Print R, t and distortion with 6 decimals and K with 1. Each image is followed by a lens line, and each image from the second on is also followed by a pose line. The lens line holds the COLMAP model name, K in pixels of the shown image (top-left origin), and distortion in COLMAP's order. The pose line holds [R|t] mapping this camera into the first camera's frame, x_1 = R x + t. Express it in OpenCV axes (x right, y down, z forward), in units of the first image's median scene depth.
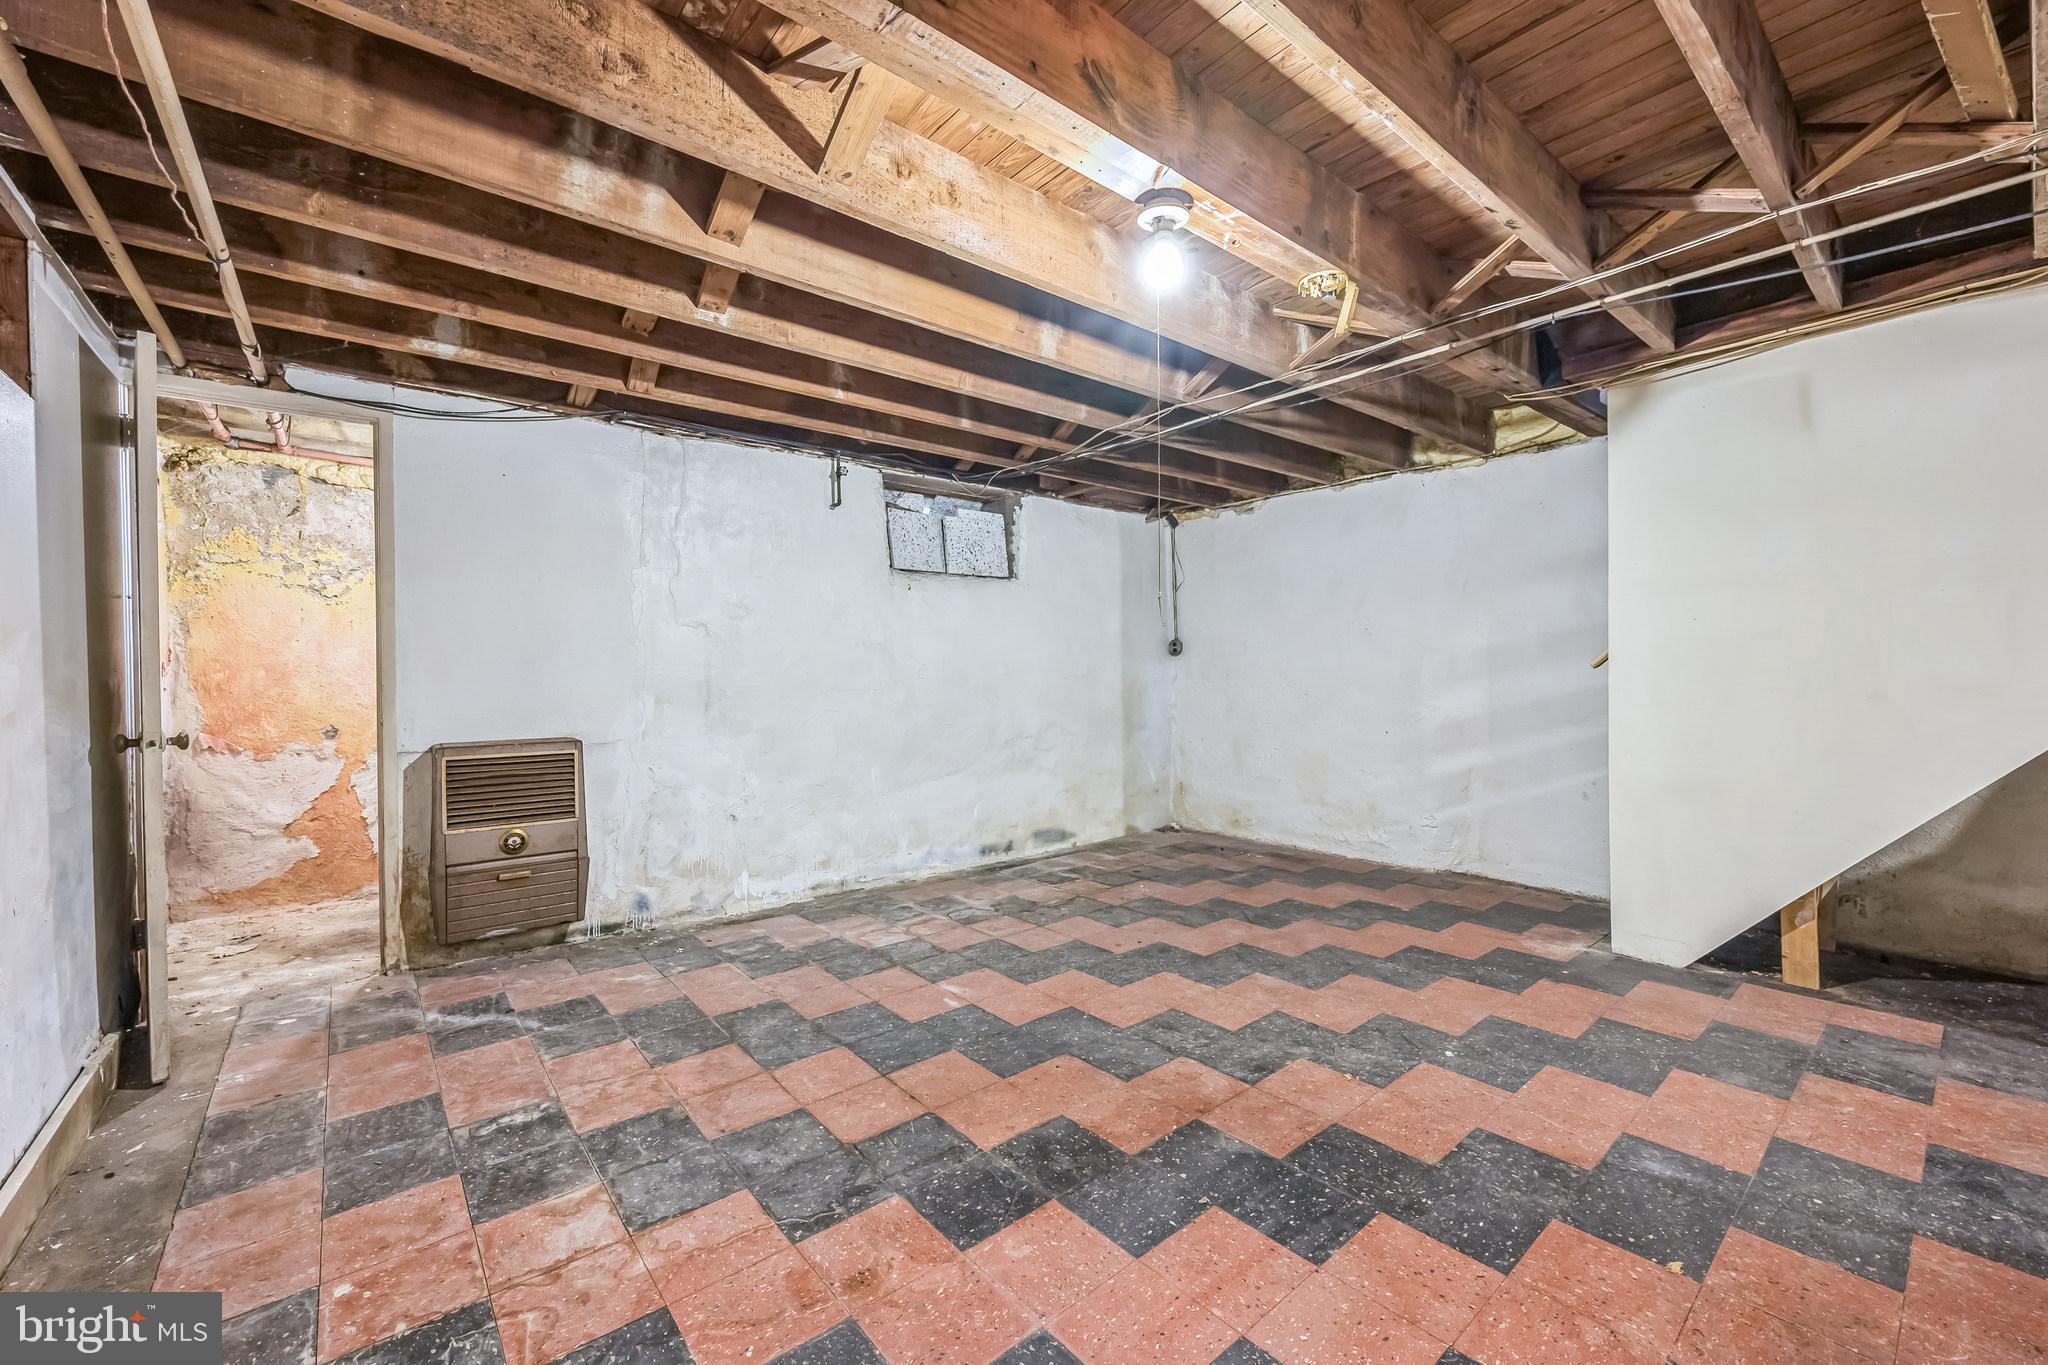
lens RADIAL K [[815.6, 0, 1026.4], [0, 815.6, 679.0], [0, 0, 1]] dist [-0.000932, -0.000136]
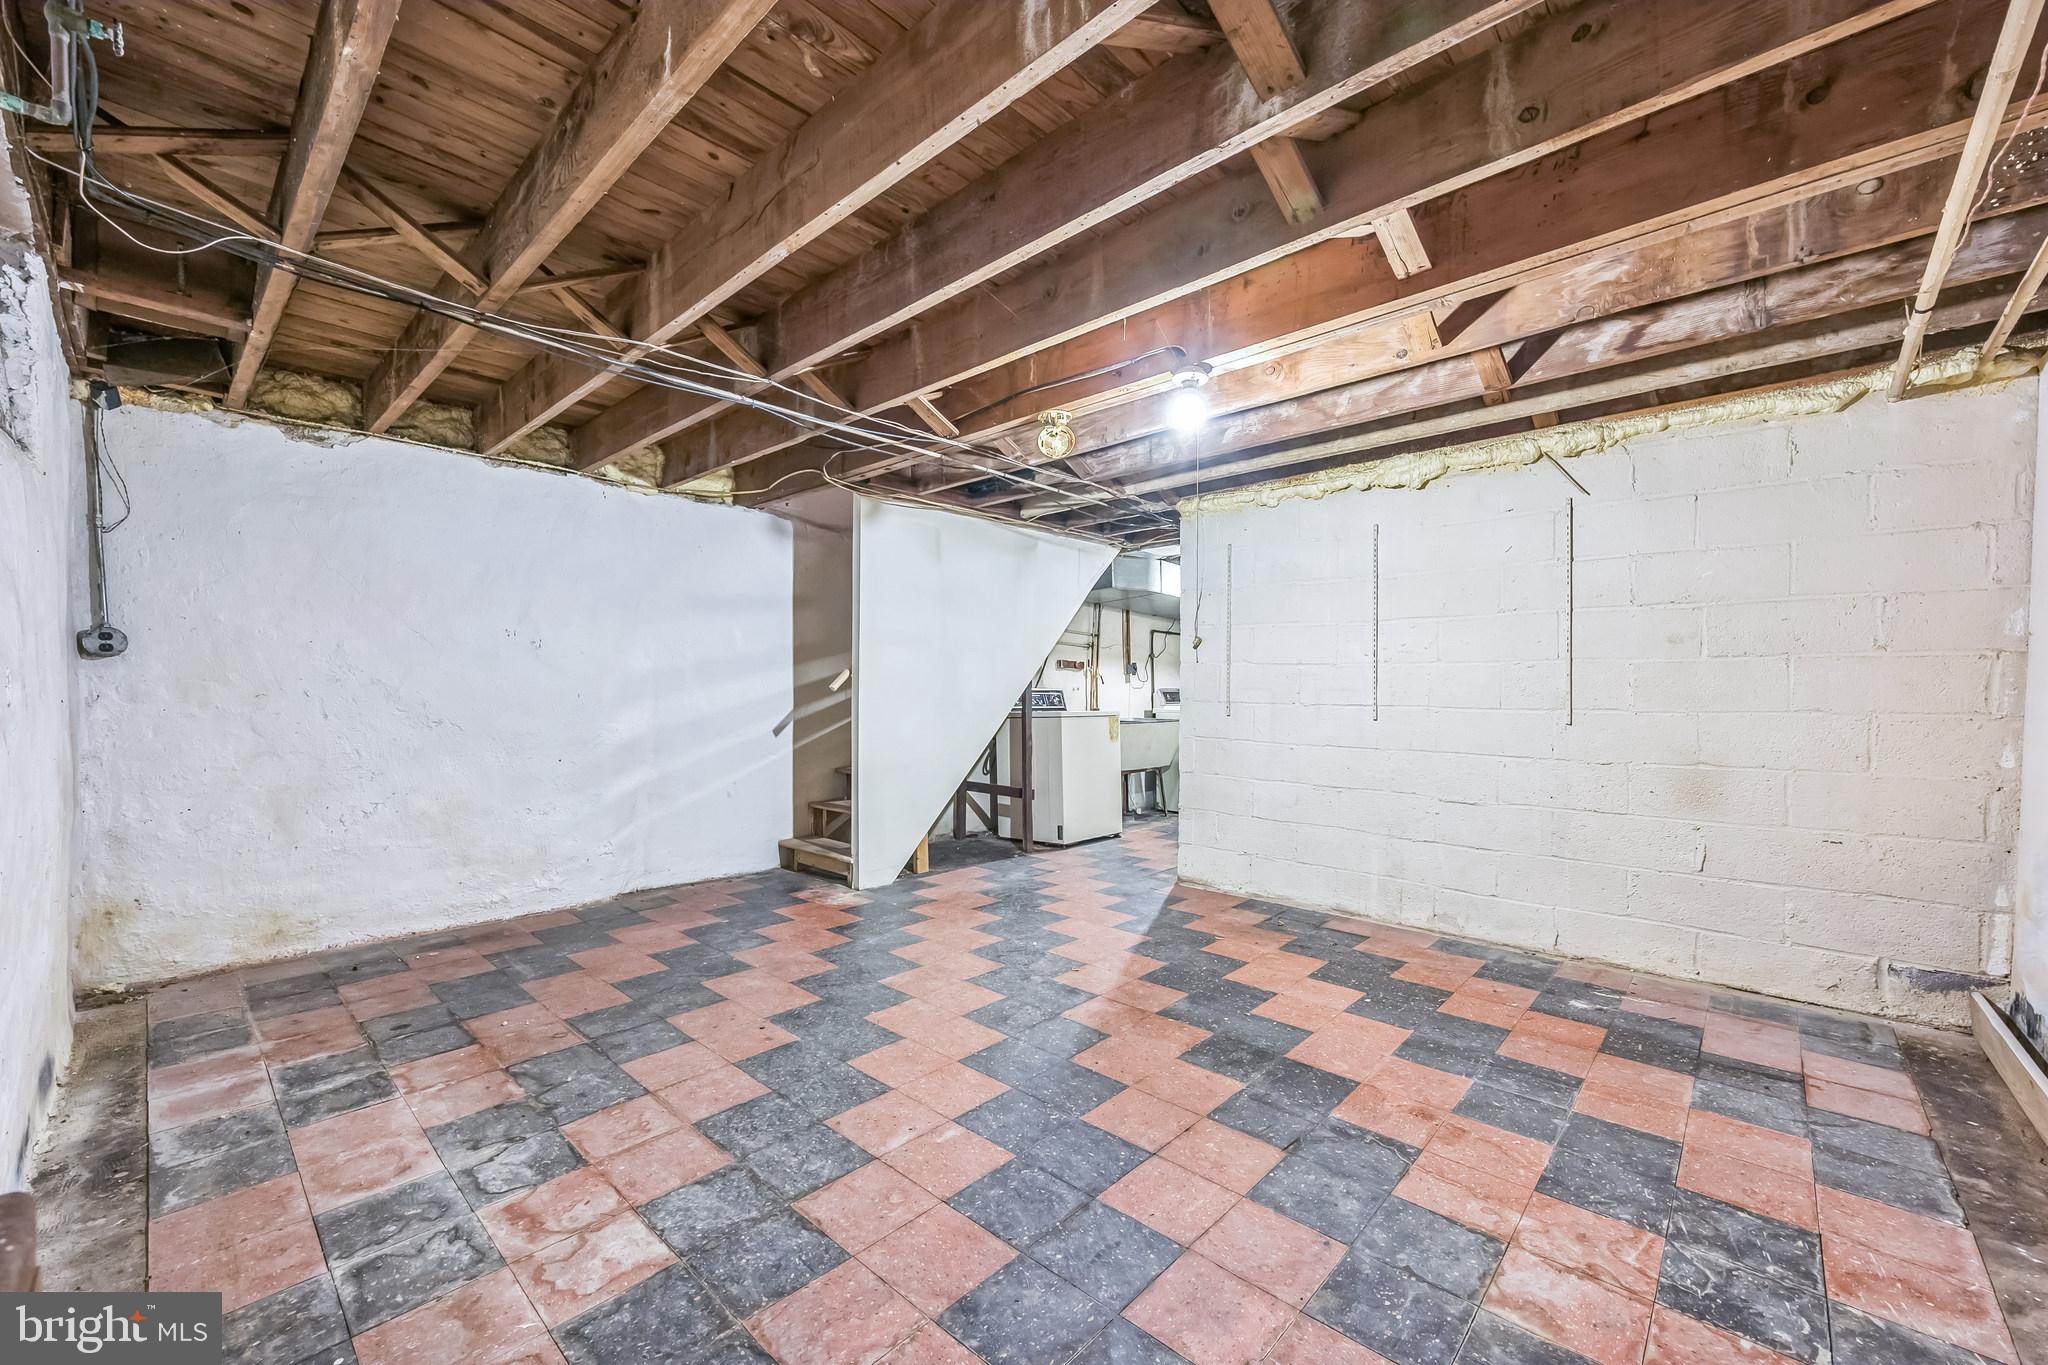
lens RADIAL K [[815.6, 0, 1027.8], [0, 815.6, 690.3], [0, 0, 1]] dist [-0.000932, -0.000136]
pose [[-0.134409, 0.006269, 0.990906, -0.827493], [0.004259, 0.999974, -0.005749, -0.005729], [-0.990917, 0.003448, -0.134432, 1.007703]]
